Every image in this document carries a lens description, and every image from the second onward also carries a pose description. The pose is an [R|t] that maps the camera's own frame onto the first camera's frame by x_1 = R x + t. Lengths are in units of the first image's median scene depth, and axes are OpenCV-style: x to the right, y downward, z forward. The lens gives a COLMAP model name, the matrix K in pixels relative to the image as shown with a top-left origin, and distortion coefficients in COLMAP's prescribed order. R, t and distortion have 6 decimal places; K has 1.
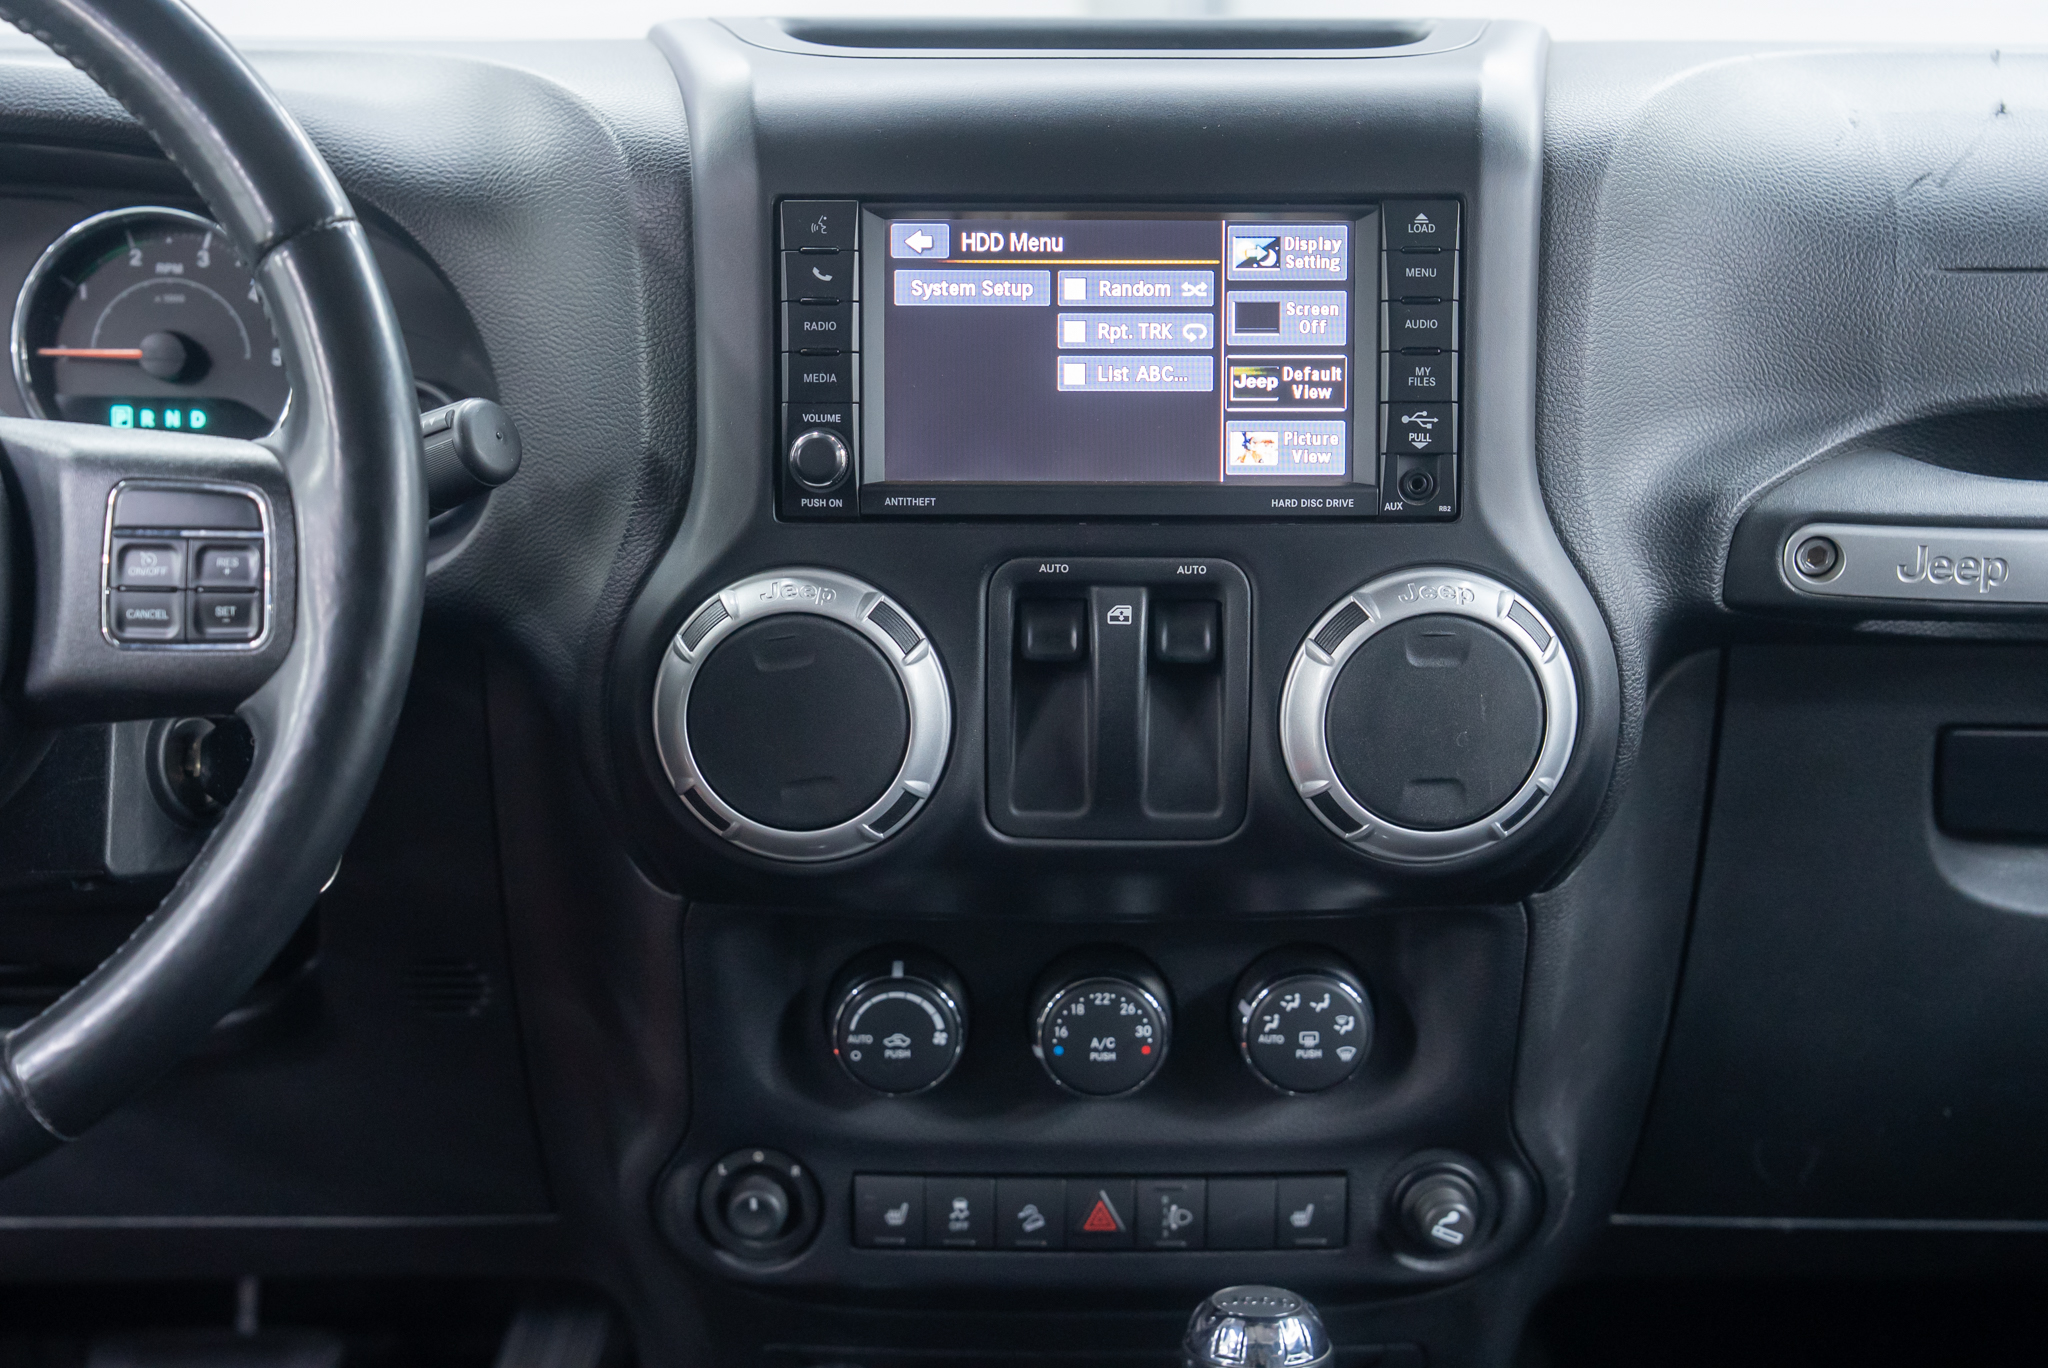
lens RADIAL K [[2766.0, 0, 1011.2], [0, 2766.0, 685.2], [0, 0, 1]] dist [0.192271, 0.000000]
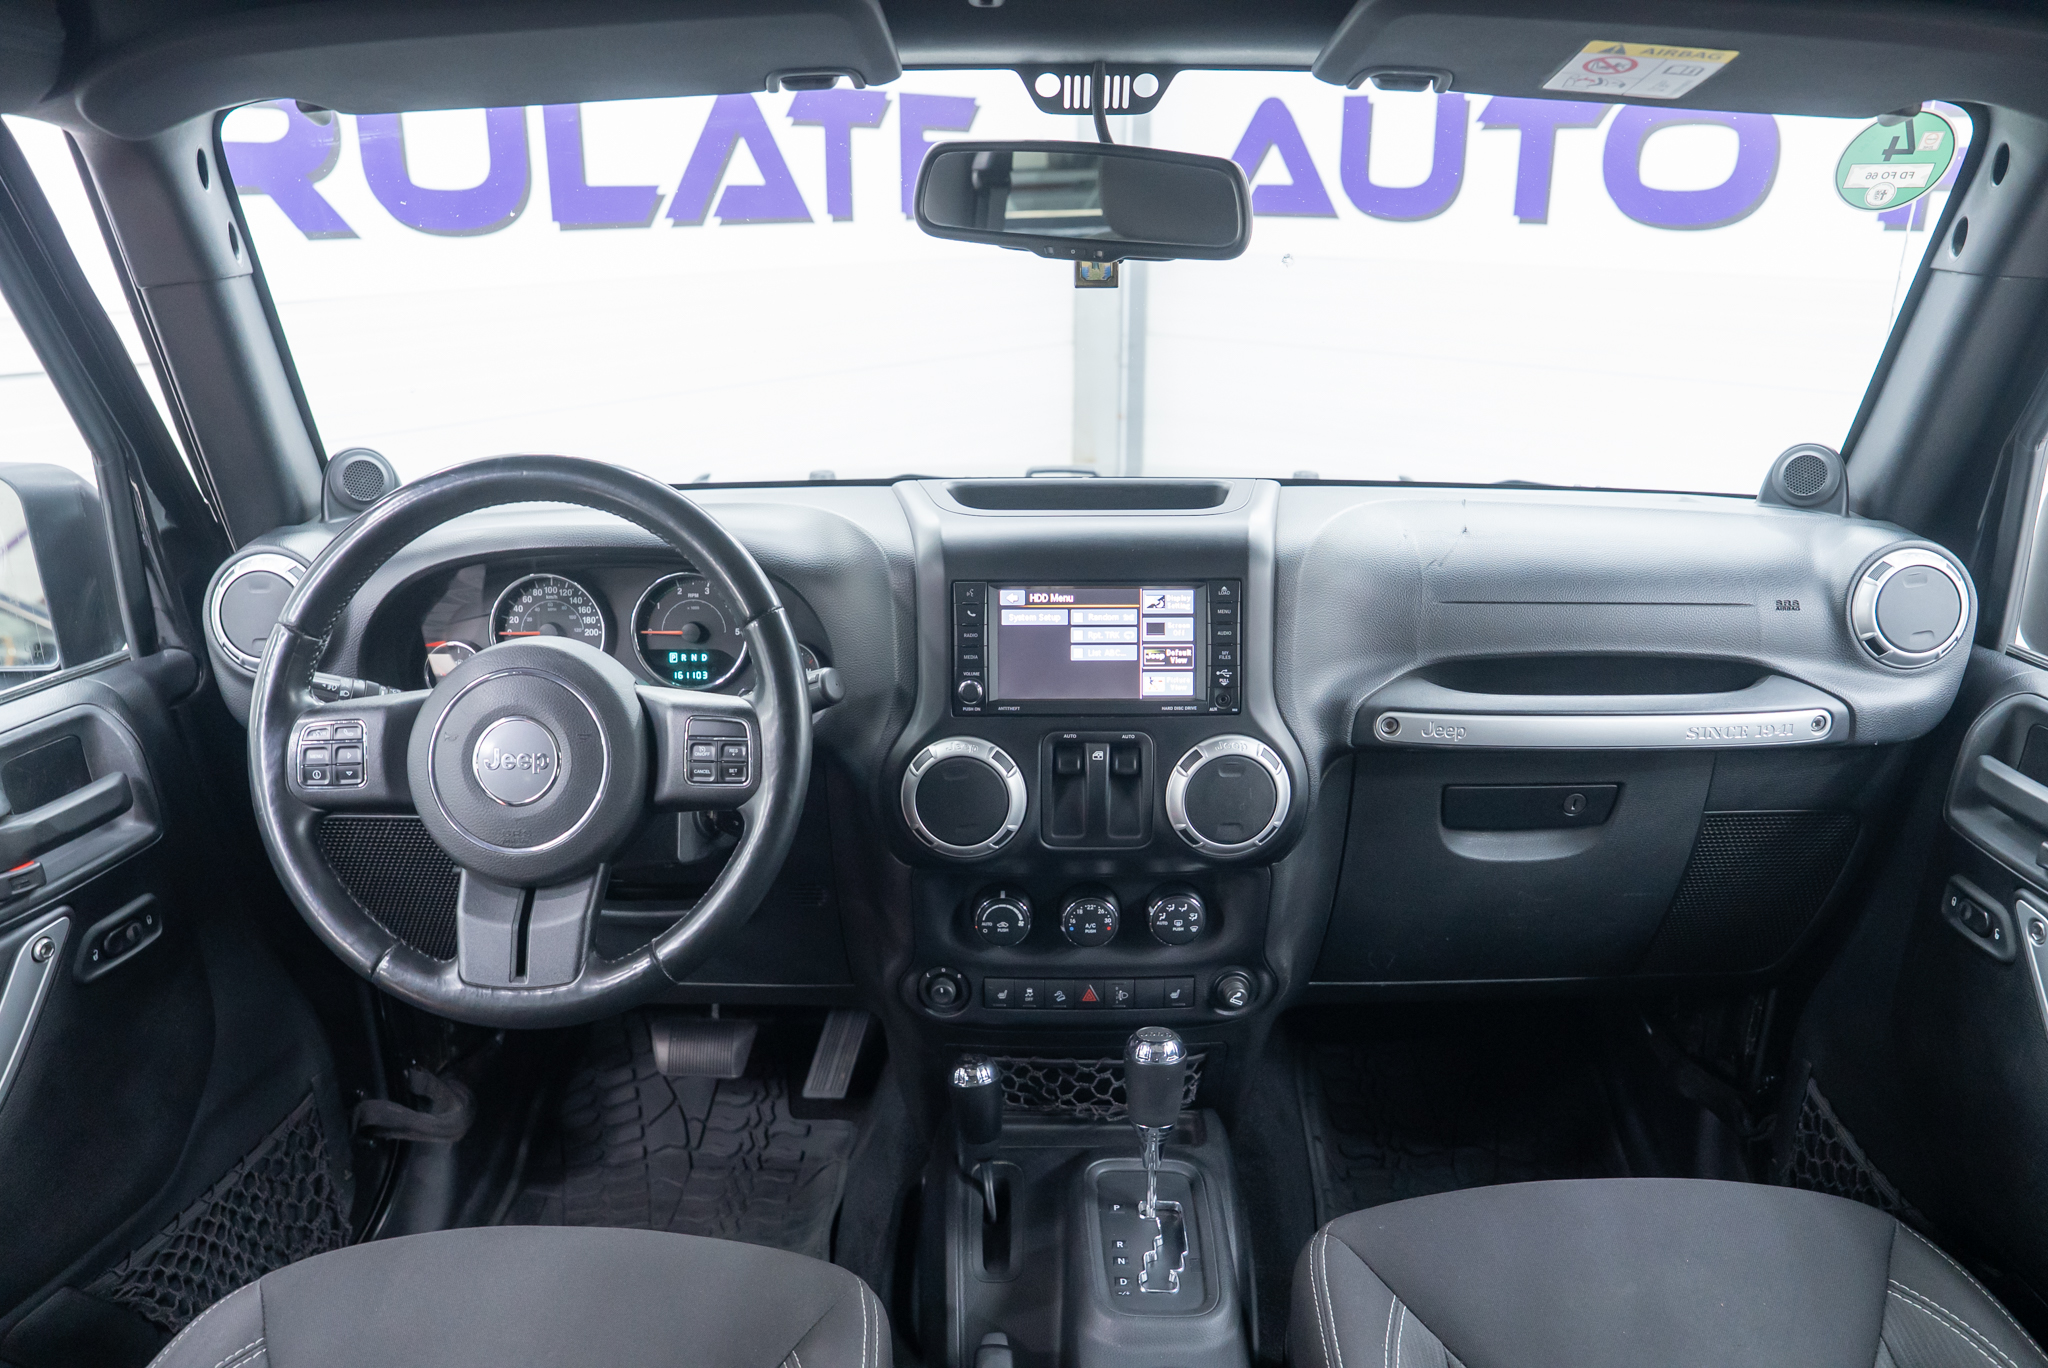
lens RADIAL K [[1413.1, 0, 1022.8], [0, 1413.1, 683.5], [0, 0, 1]] dist [-0.011943, 0.002145]
pose [[0.999949, -0.004829, -0.008820, -0.013589], [0.005159, 0.999274, 0.037749, -0.129342], [0.008632, -0.037793, 0.999248, -0.198889]]
